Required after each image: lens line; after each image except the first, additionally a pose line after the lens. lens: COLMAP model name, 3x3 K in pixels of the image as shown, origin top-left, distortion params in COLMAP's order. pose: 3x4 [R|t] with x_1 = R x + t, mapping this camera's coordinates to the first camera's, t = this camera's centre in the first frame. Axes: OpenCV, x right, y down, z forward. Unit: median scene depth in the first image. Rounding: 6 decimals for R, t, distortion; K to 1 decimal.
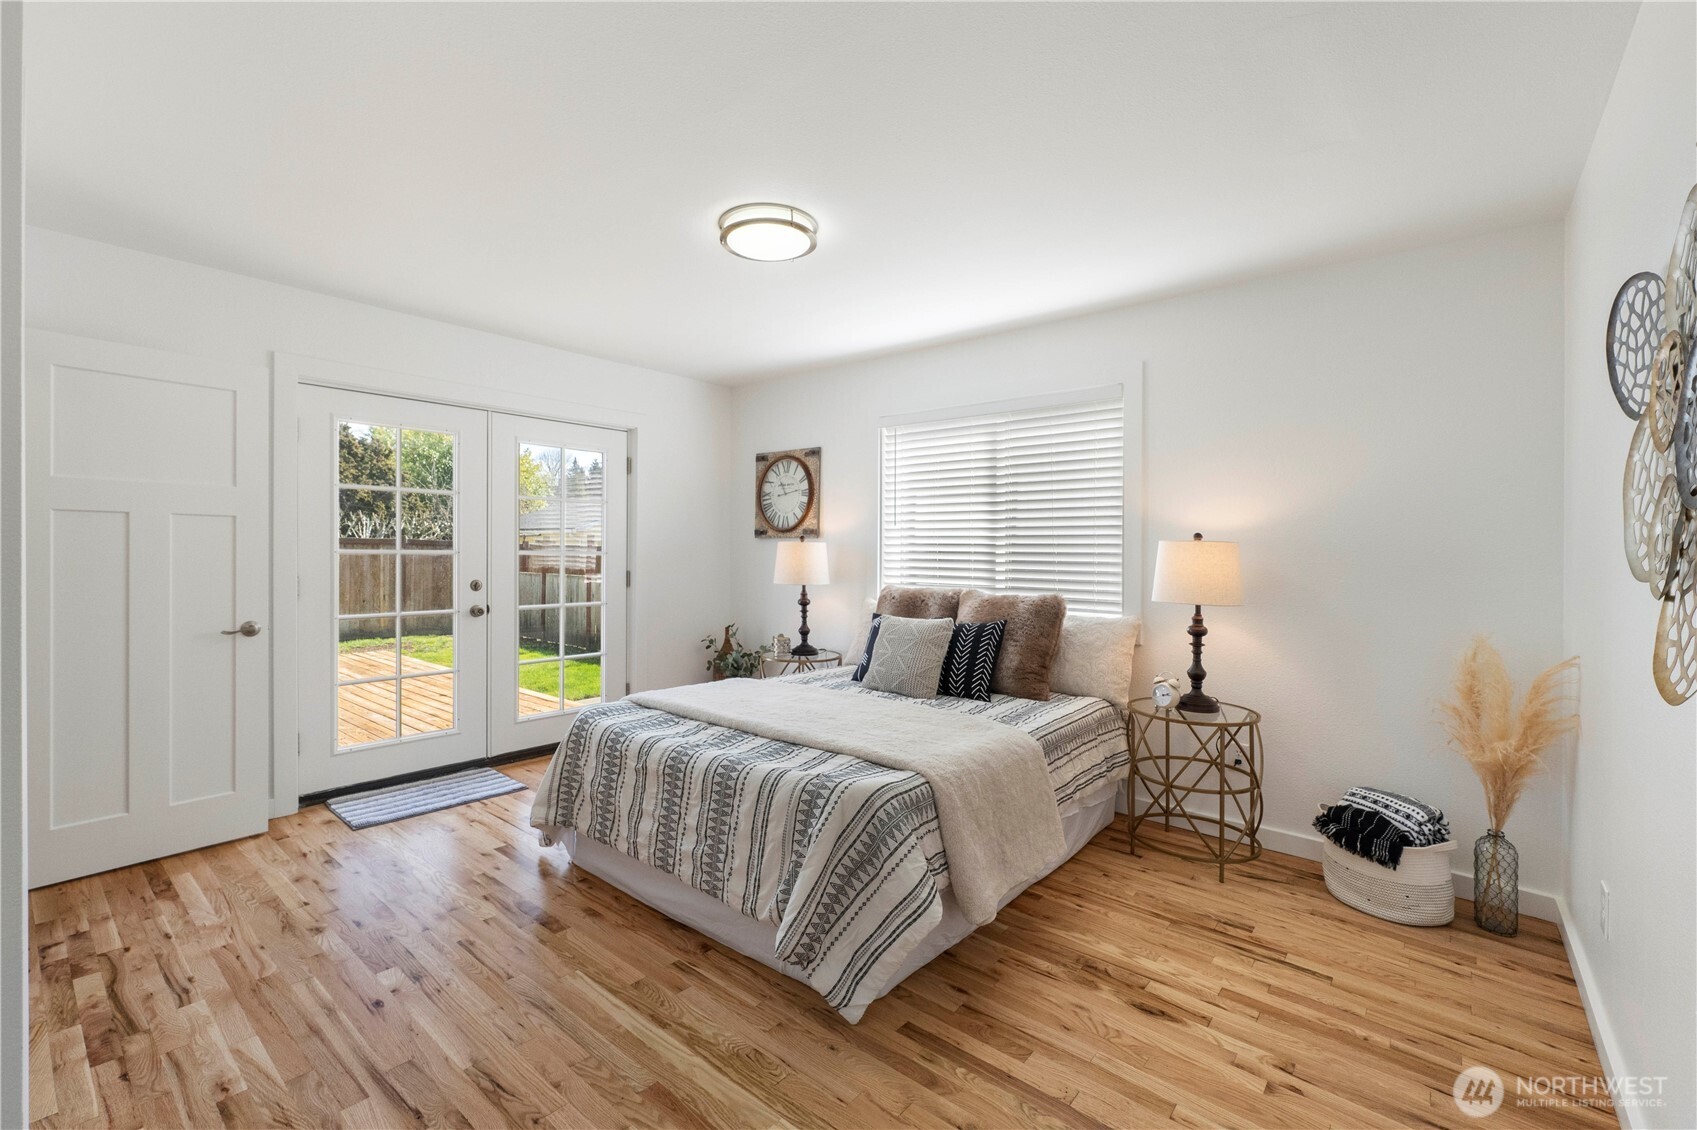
lens RADIAL K [[733.6, 0, 851.9], [0, 733.6, 549.6], [0, 0, 1]] dist [0.022474, 0.000066]
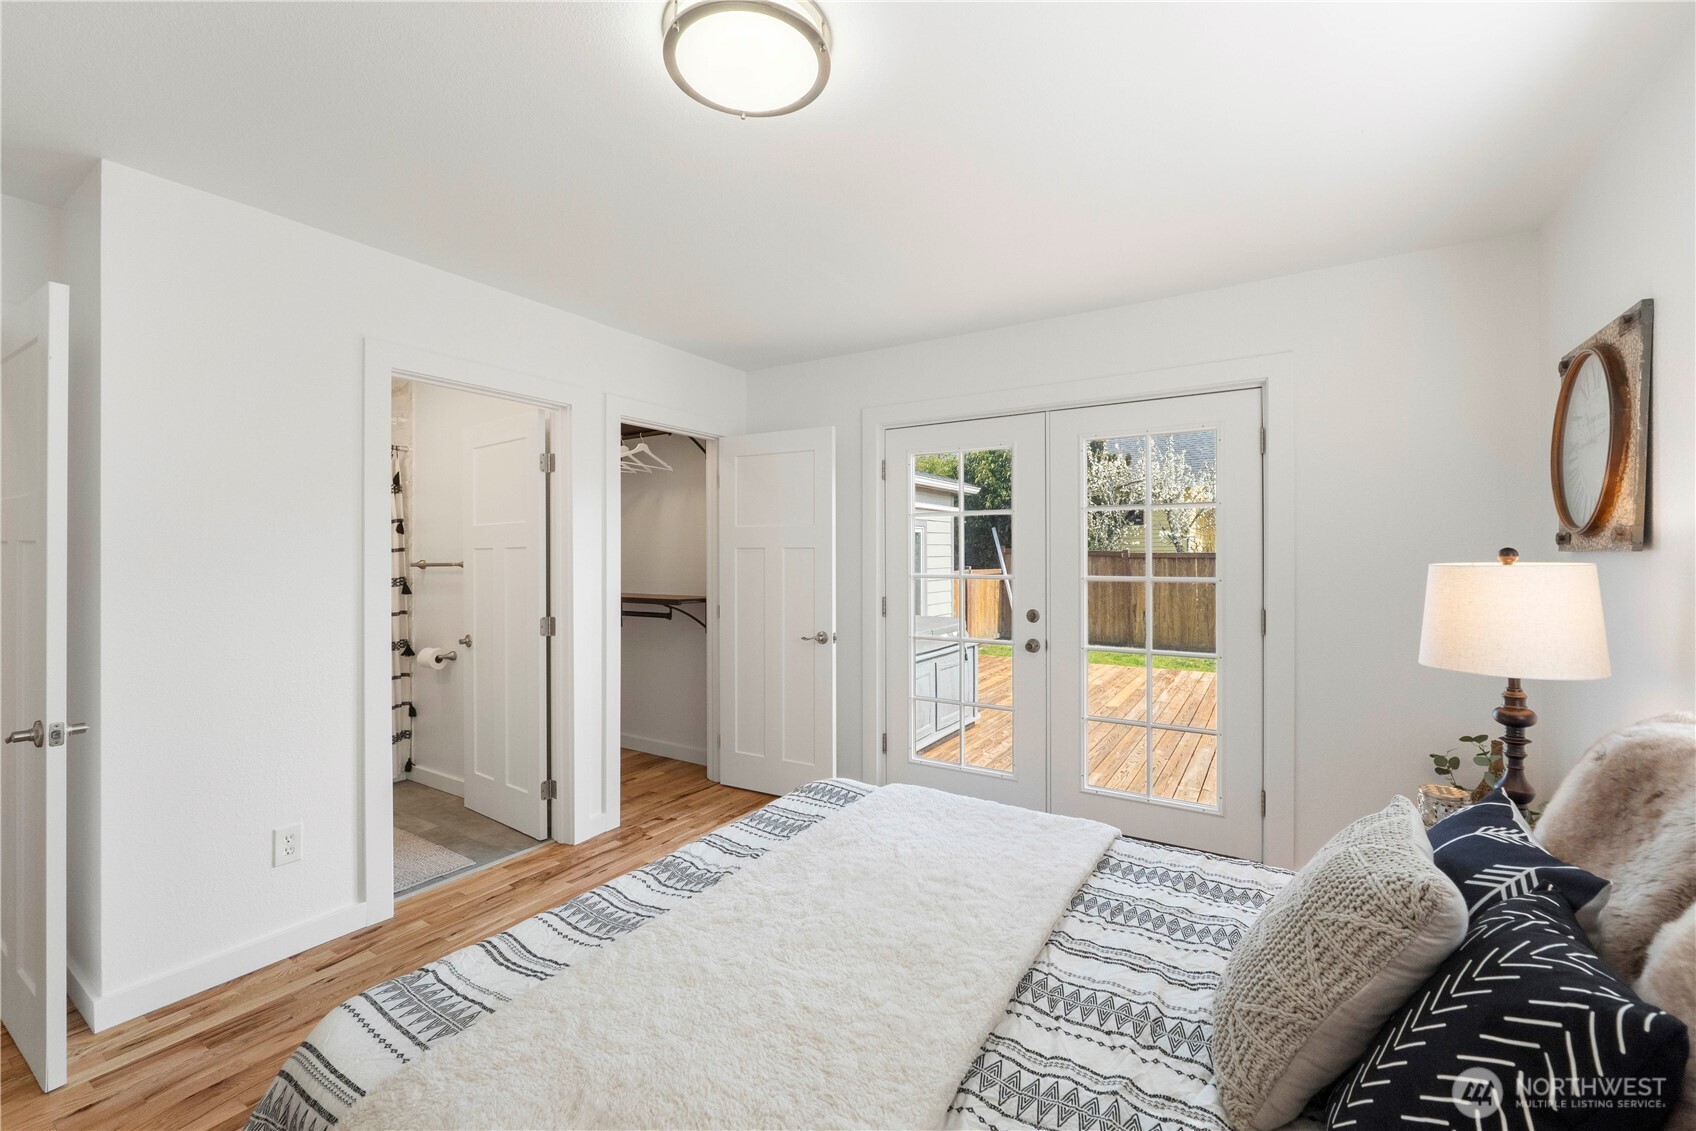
lens RADIAL K [[733.2, 0, 851.4], [0, 733.2, 550.1], [0, 0, 1]] dist [0.022474, 0.000066]
pose [[0.131887, -0.022630, -0.991006, 0.298401], [-0.002152, 0.999730, -0.023115, -0.007537], [0.991262, 0.005181, 0.131802, 0.631587]]
